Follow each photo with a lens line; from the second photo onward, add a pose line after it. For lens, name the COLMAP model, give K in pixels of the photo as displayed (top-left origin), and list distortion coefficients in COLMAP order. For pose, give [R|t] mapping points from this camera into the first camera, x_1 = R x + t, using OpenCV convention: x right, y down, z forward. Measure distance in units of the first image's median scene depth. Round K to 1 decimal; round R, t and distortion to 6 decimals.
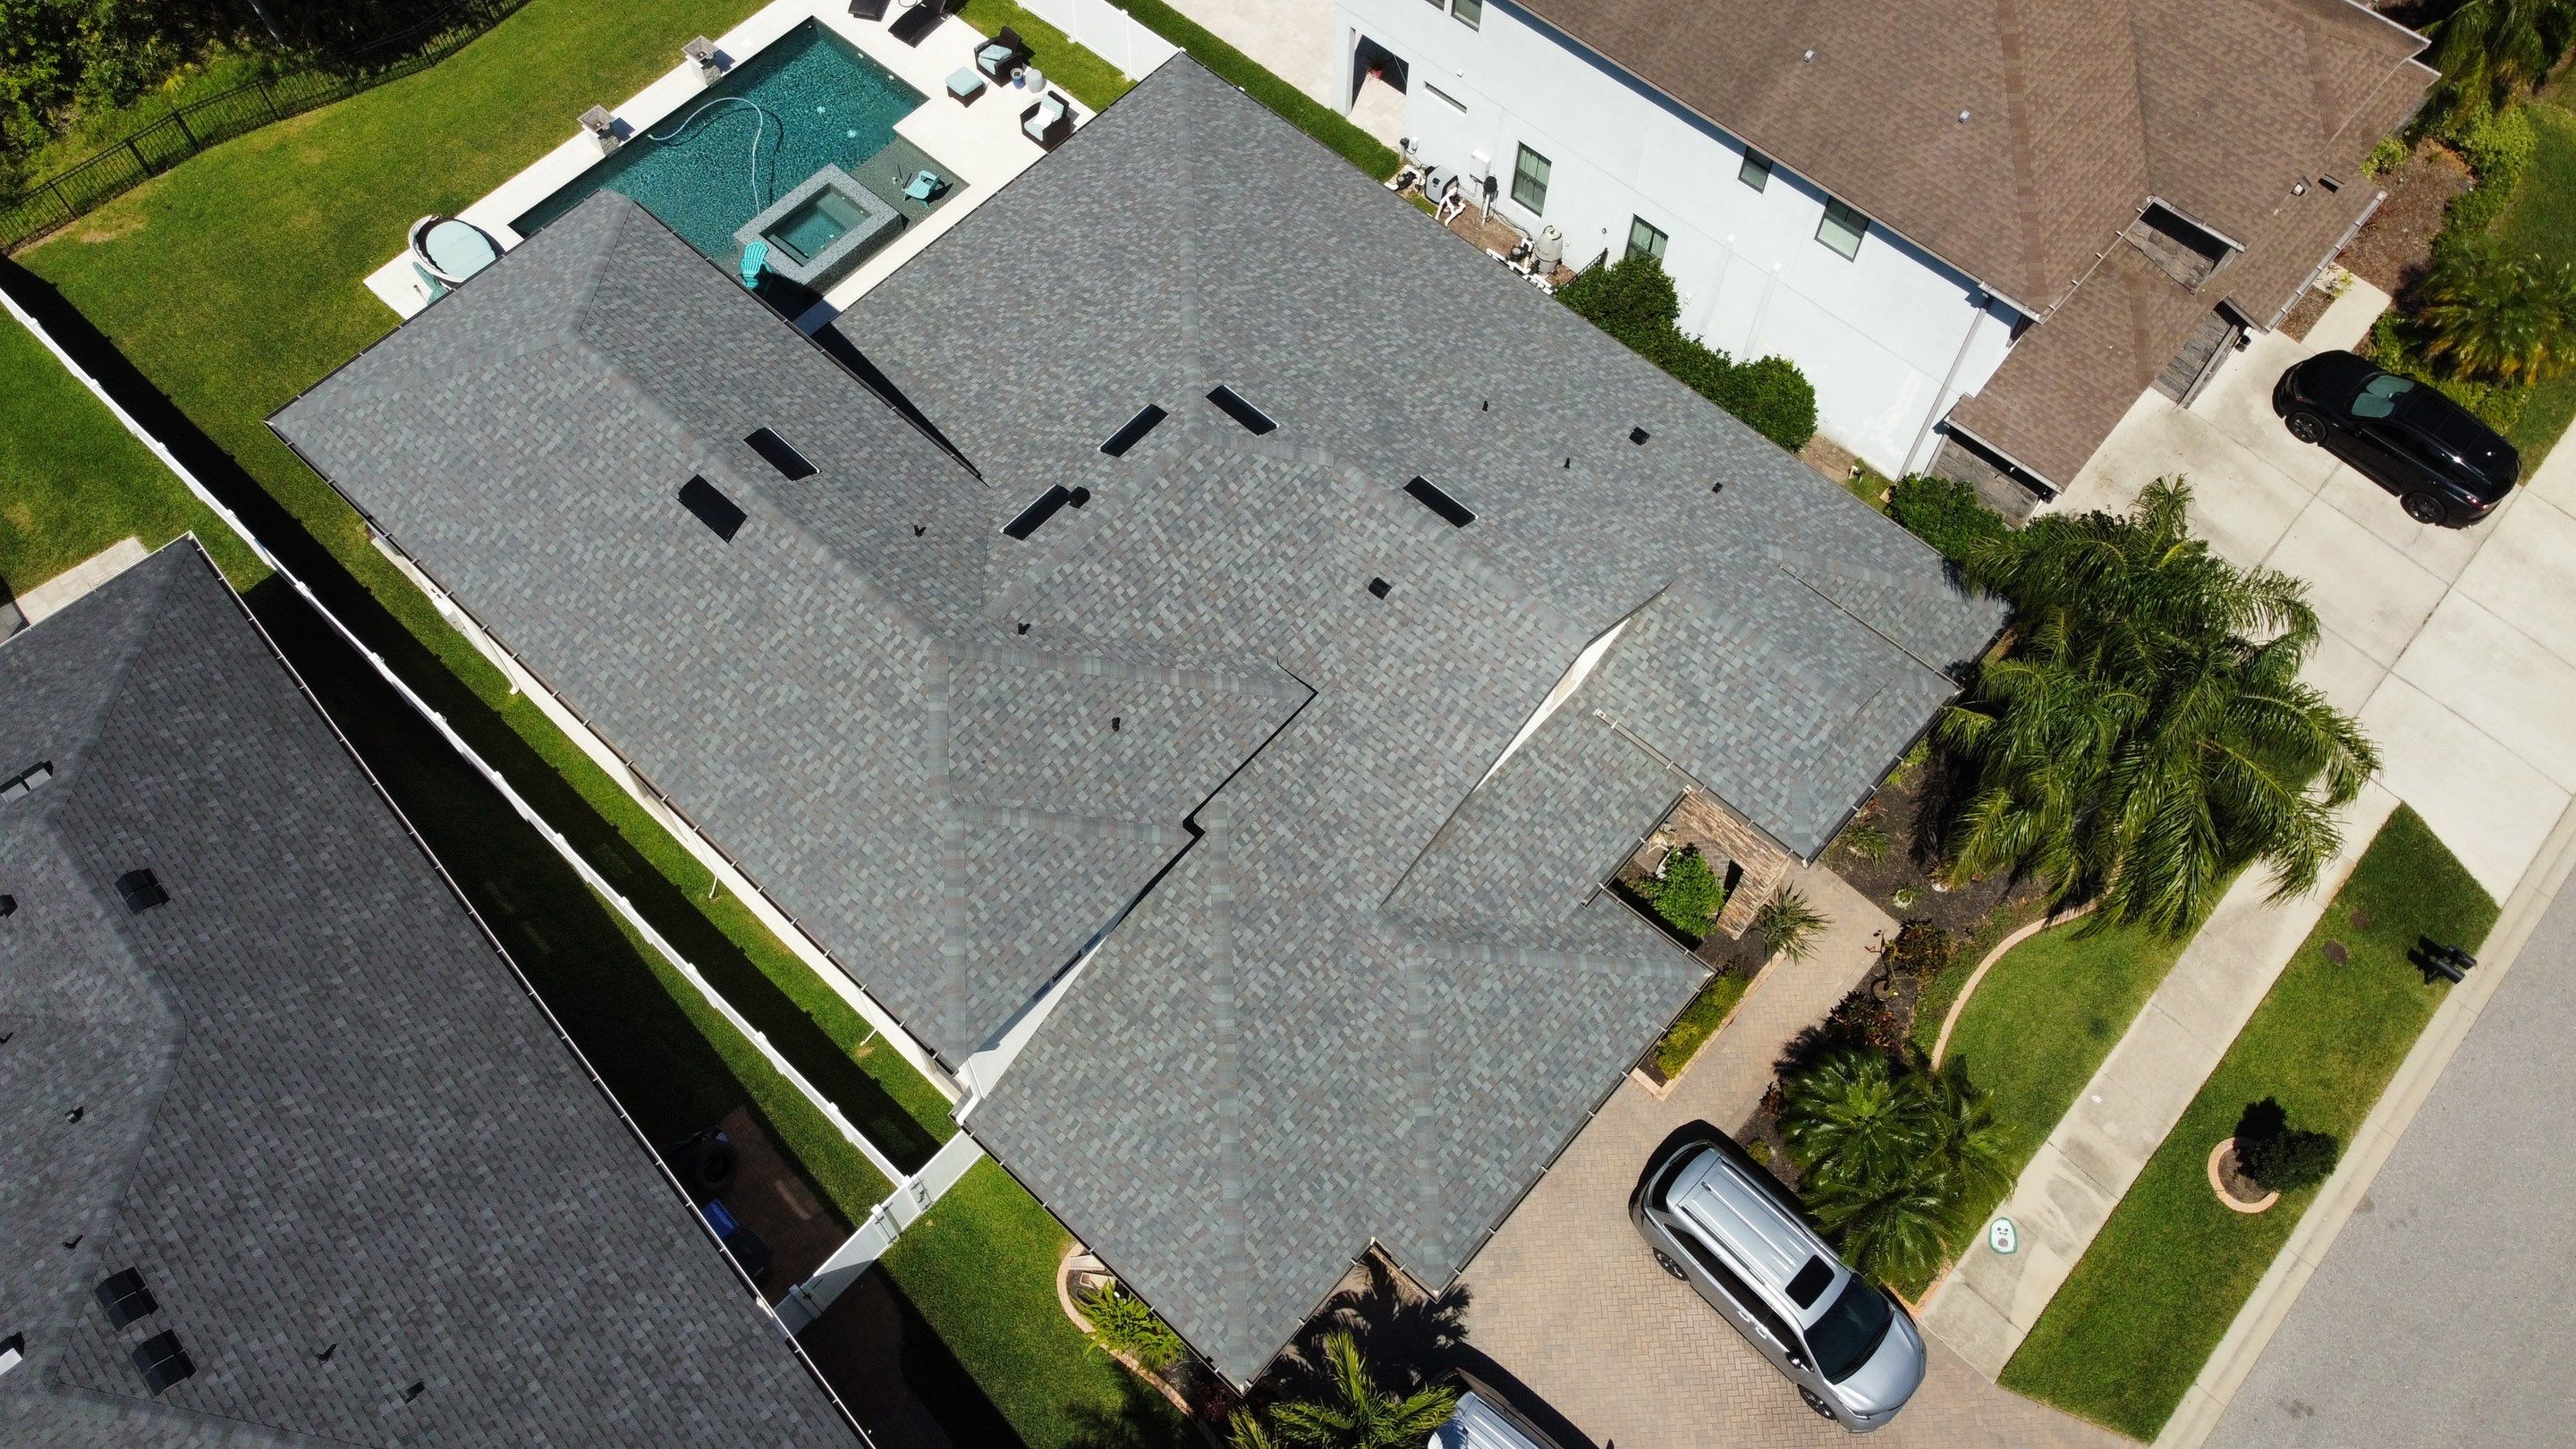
lens RADIAL K [[1948.2, 0, 1251.2], [0, 1948.2, 698.2], [0, 0, 1]] dist [0.000279, 0.000669]
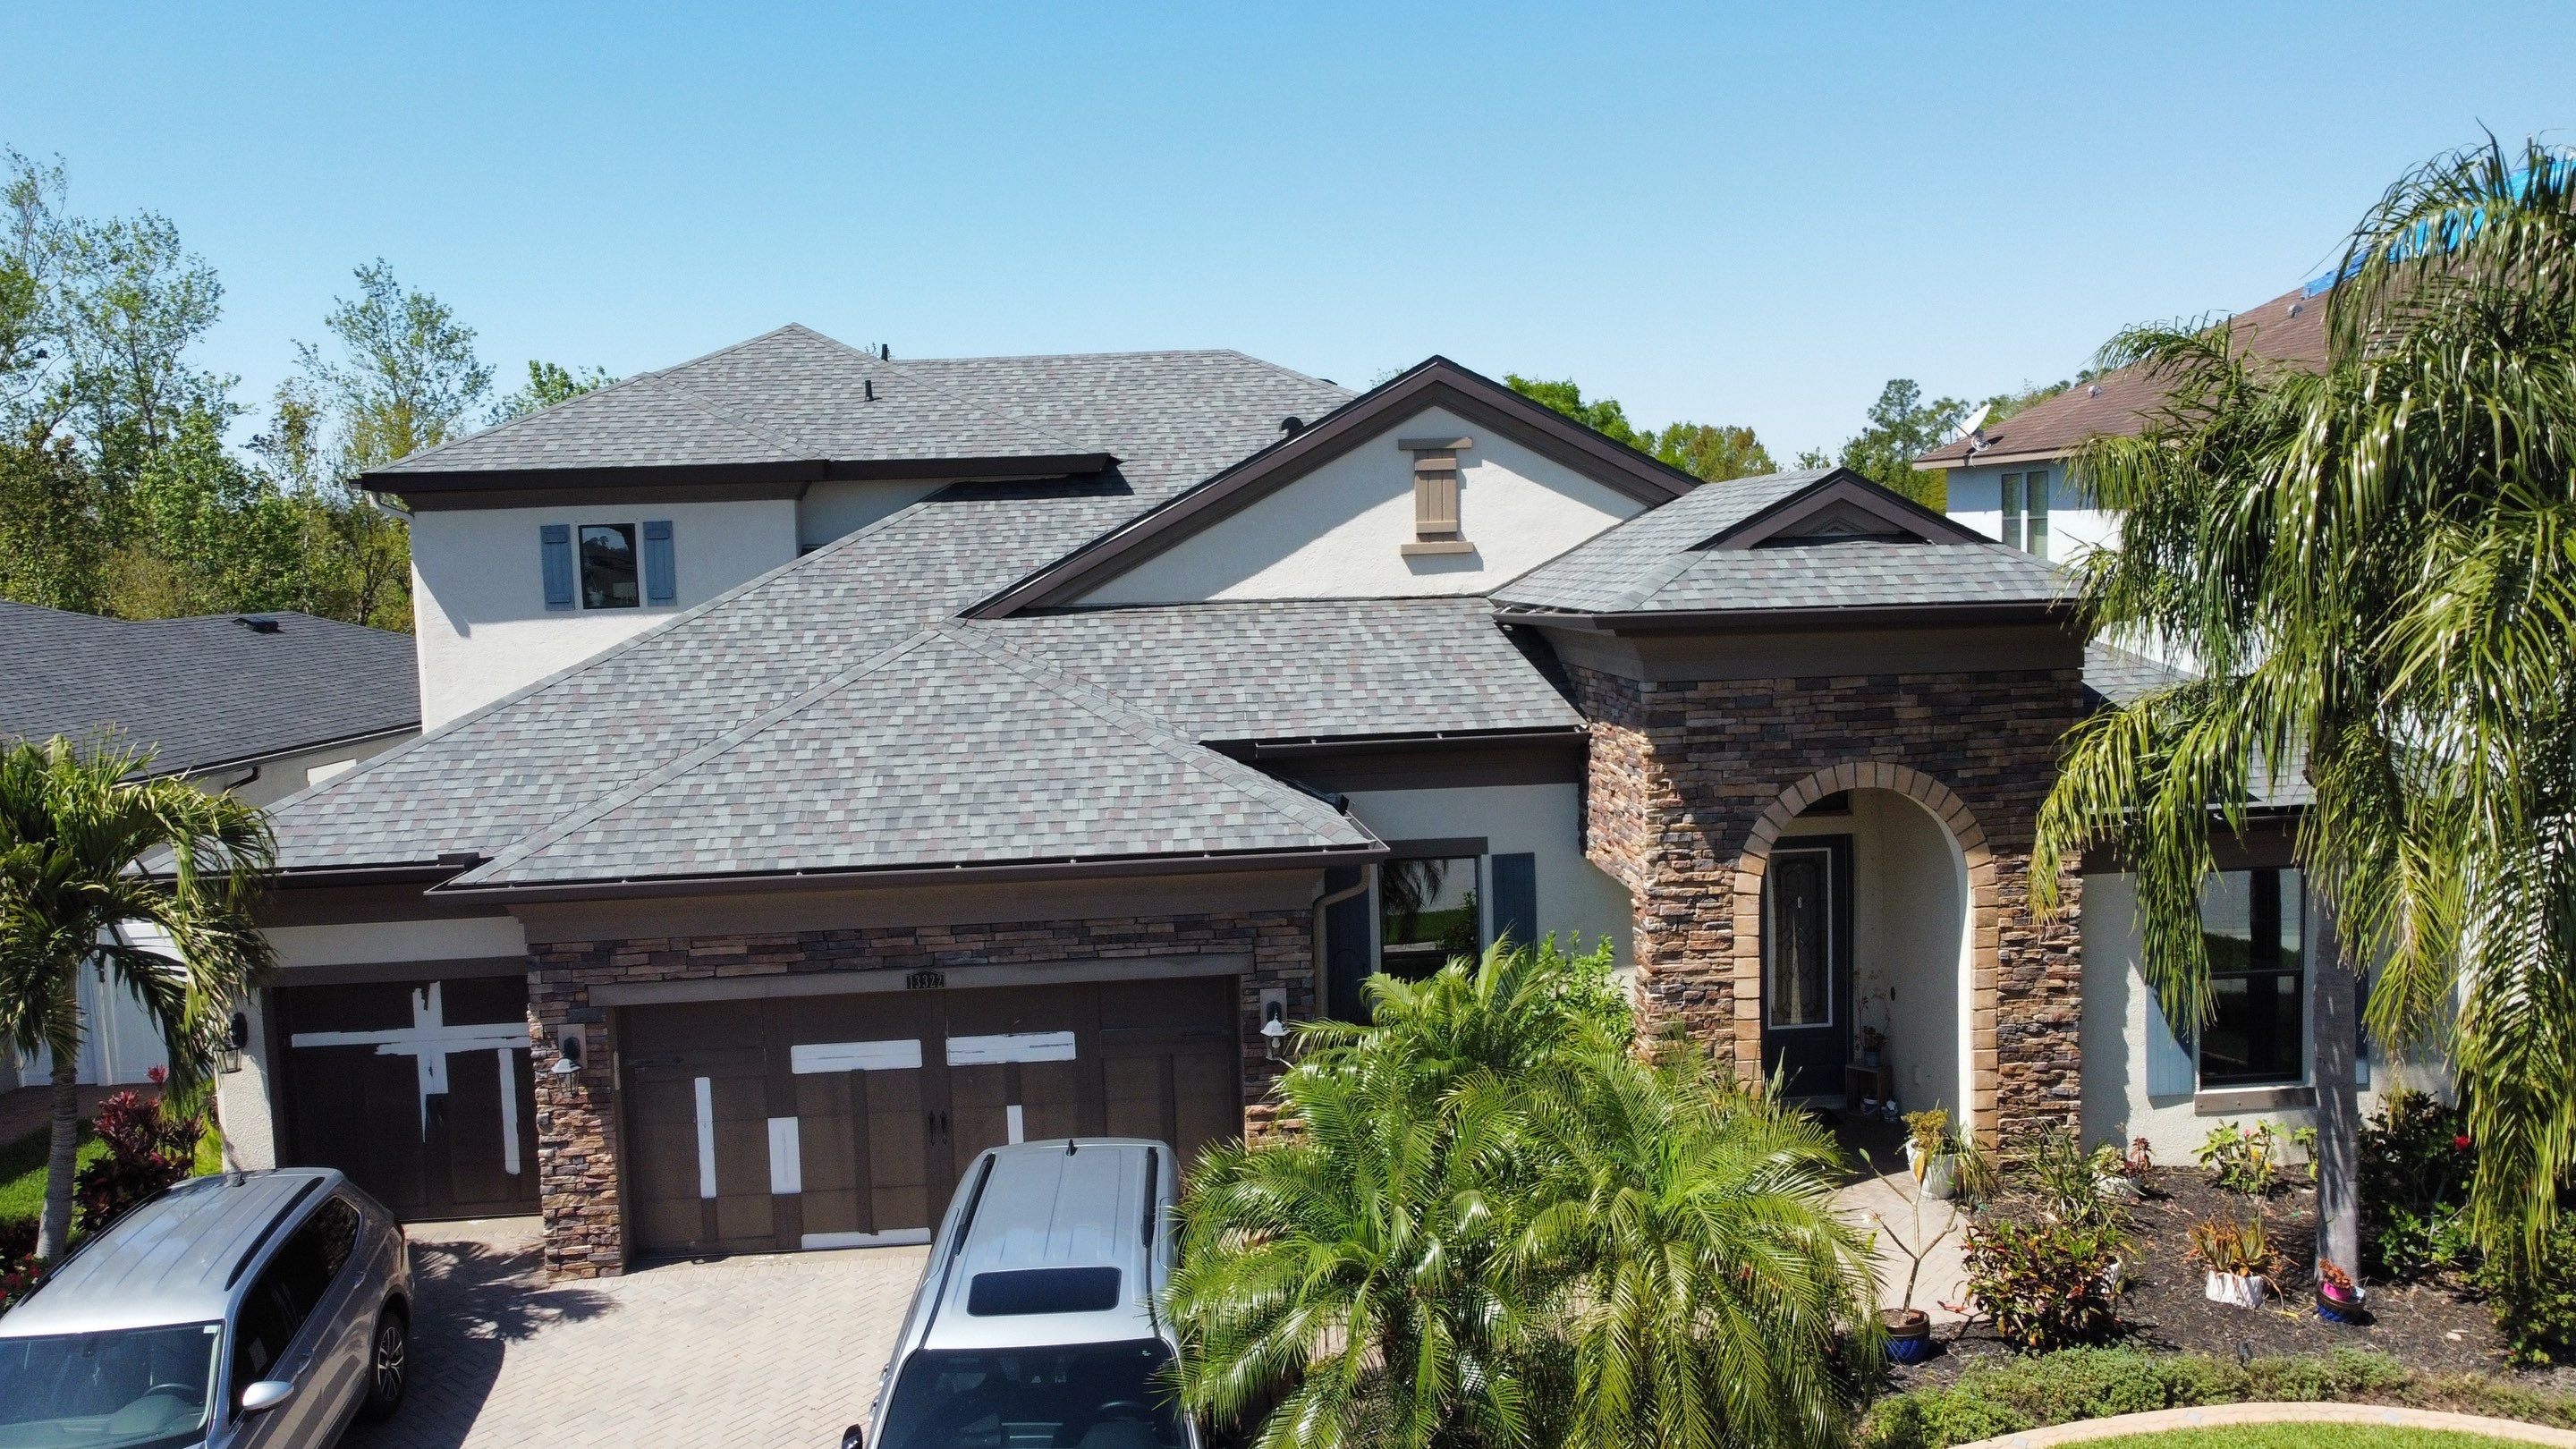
lens RADIAL K [[1948.2, 0, 1263.1], [0, 1948.2, 696.3], [0, 0, 1]] dist [0.000279, 0.000669]
pose [[0.724877, 0.030096, -0.688221, 0.546155], [-0.585148, 0.554112, -0.592083, 0.420567], [0.363532, 0.831898, 0.419274, 0.776842]]
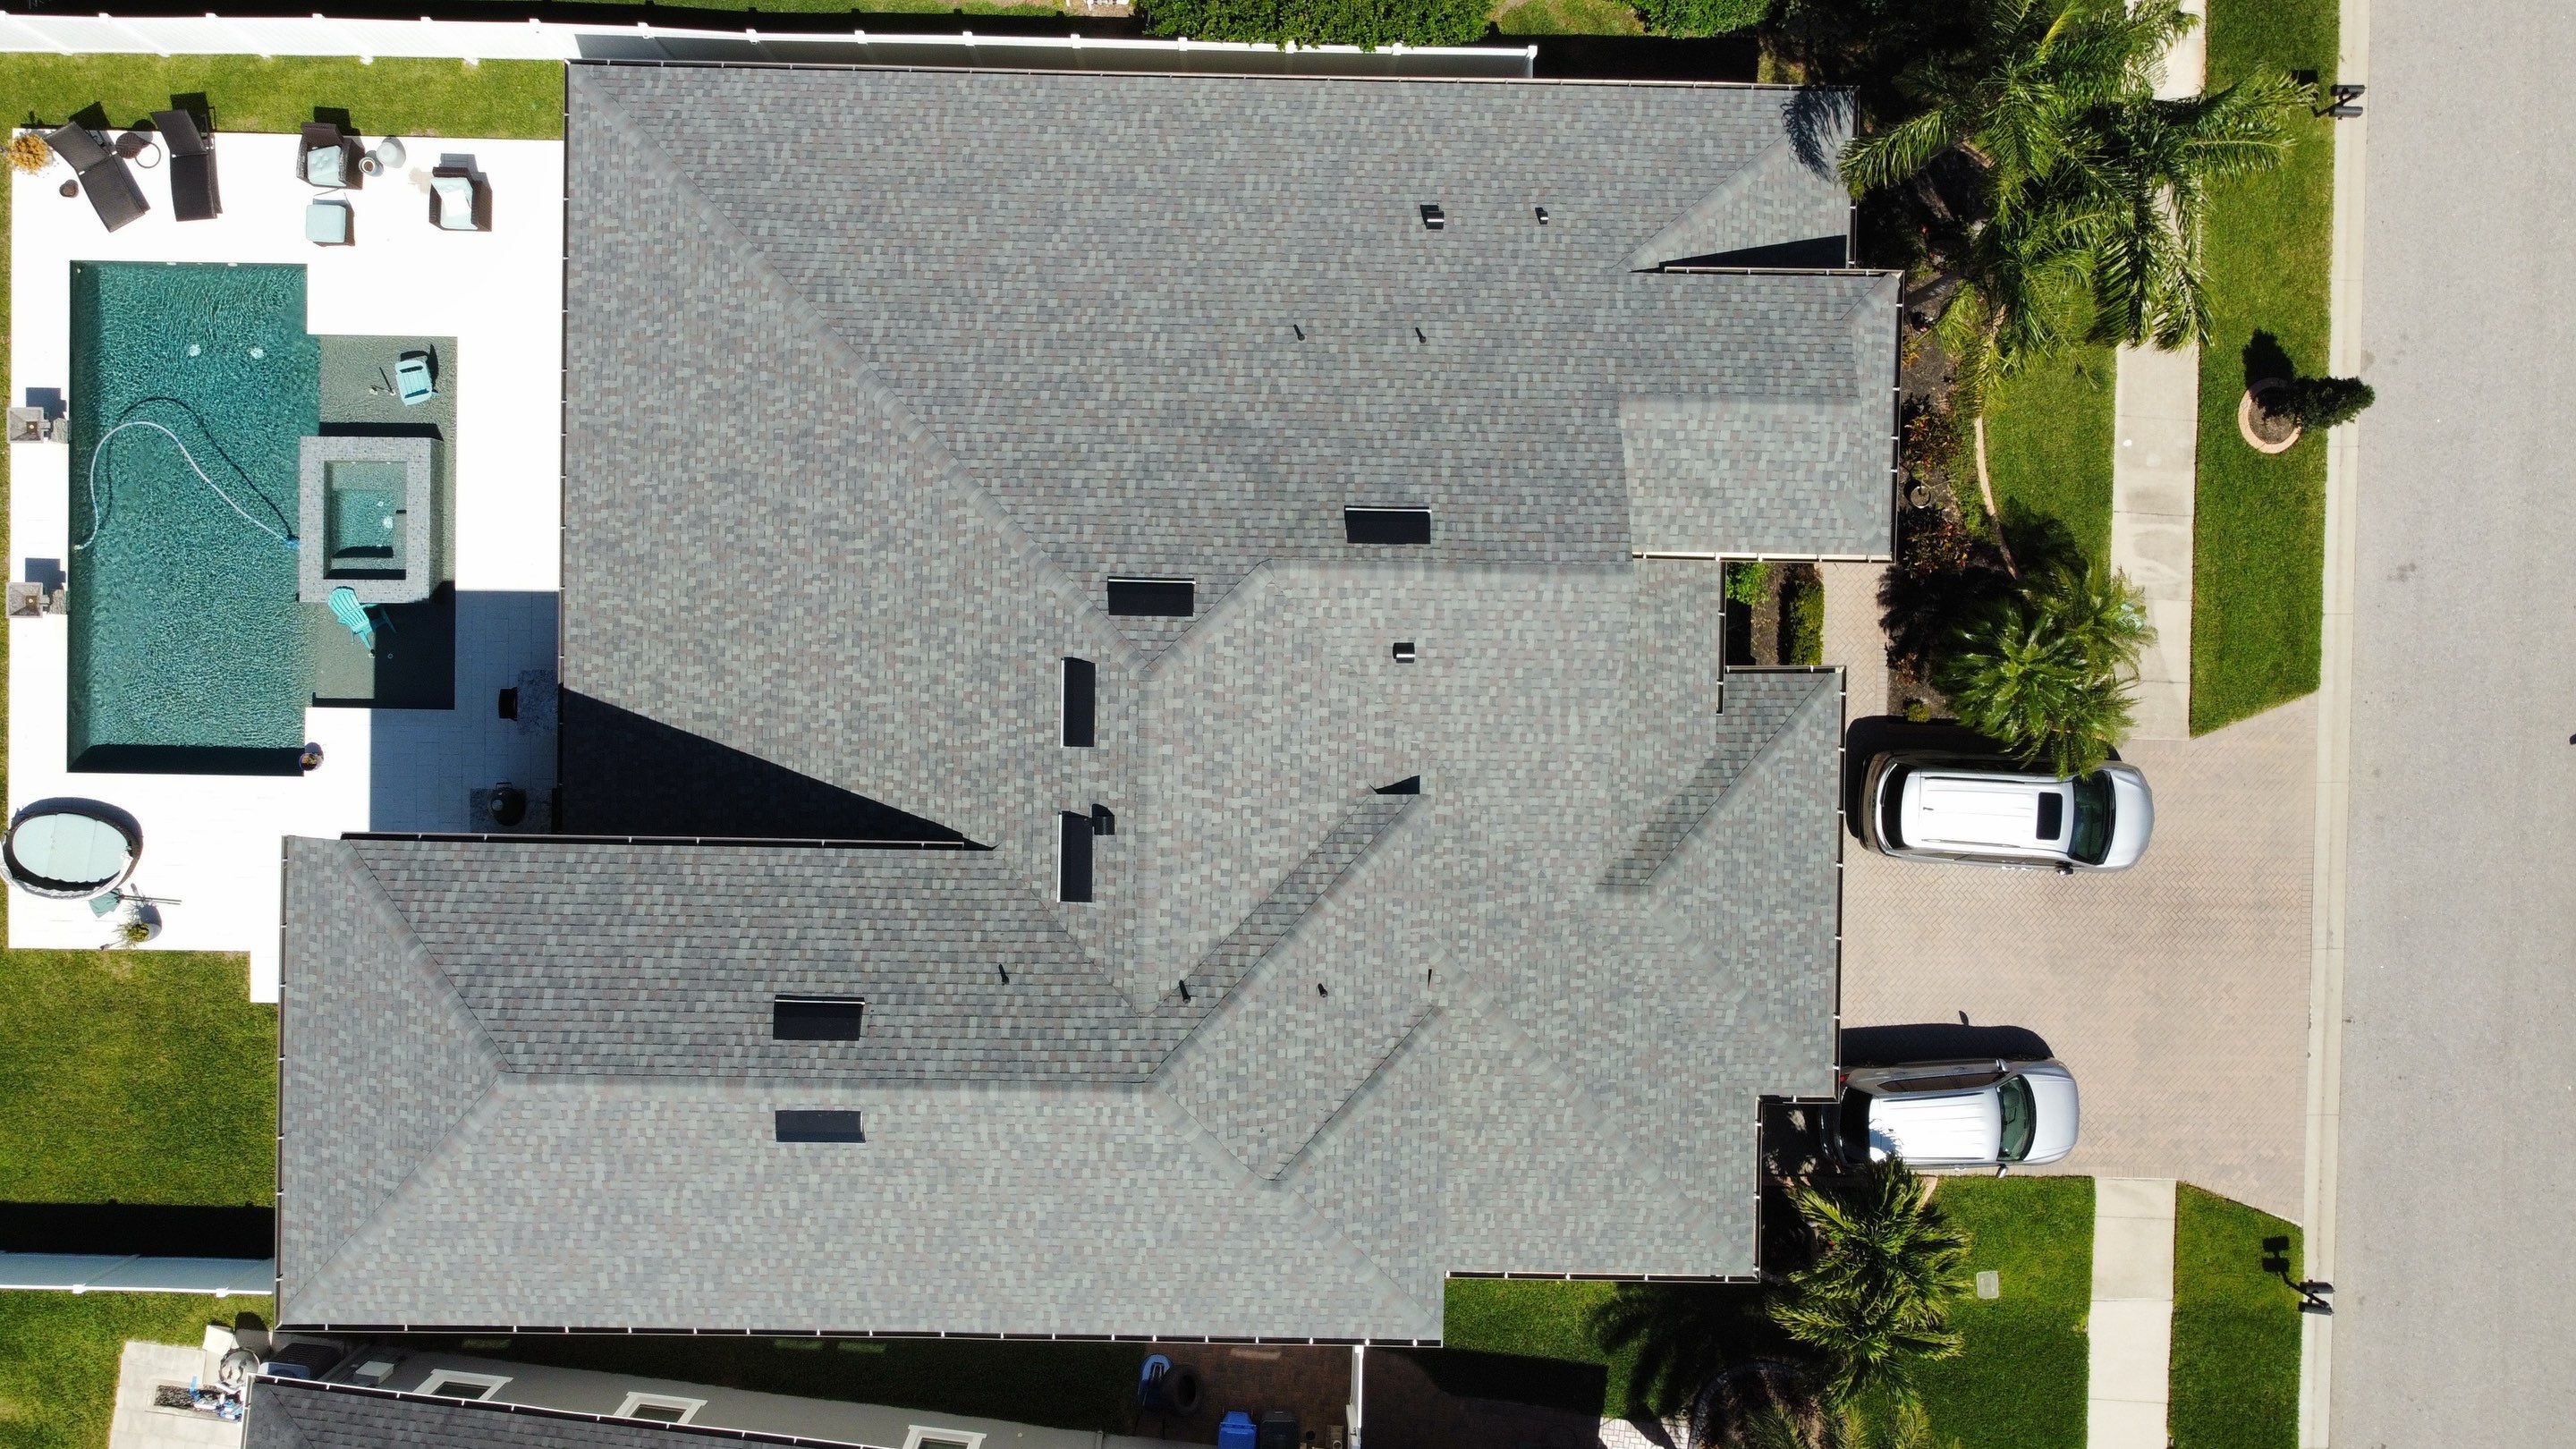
lens RADIAL K [[1950.1, 0, 1258.0], [0, 1950.1, 705.6], [0, 0, 1]] dist [0.000011, 0.005266]
pose [[0.749327, -0.662192, -0.003260, 0.001989], [0.574709, 0.647871, 0.499973, -0.530260], [-0.328966, -0.376516, 0.866035, 0.228949]]
